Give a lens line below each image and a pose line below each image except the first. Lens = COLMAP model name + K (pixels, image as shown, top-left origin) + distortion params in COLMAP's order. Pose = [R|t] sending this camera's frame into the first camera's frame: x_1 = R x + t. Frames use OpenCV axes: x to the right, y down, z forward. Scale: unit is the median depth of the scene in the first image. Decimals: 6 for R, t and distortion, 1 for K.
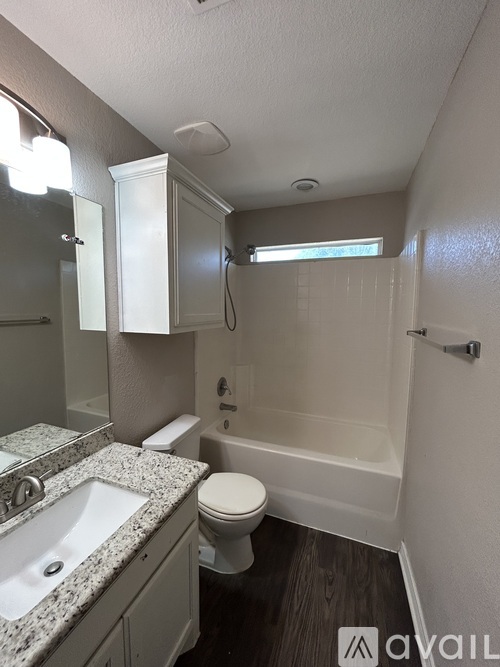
lens RADIAL K [[269.9, 0, 250.0], [0, 269.9, 333.5], [0, 0, 1]] dist [0.002789, 0.000588]
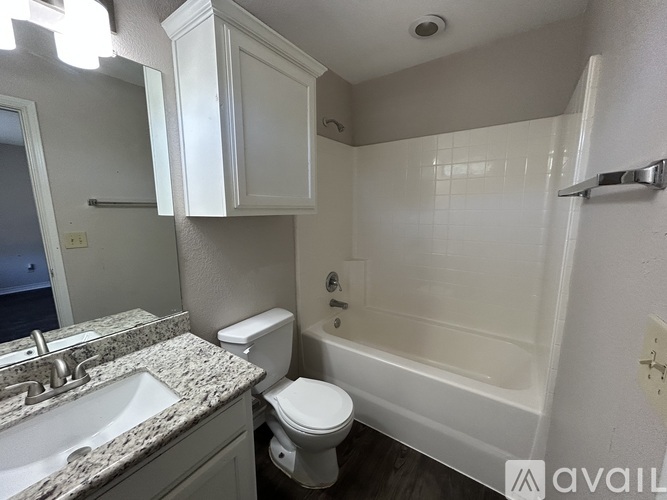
lens RADIAL K [[269.9, 0, 333.5], [0, 269.9, 250.0], [0, 0, 1]] dist [0.002789, 0.000588]
pose [[0.971403, 0.026263, -0.235981, 0.174477], [-0.008927, 0.997201, 0.074232, 0.029753], [0.237270, -0.070003, 0.968918, 0.177018]]
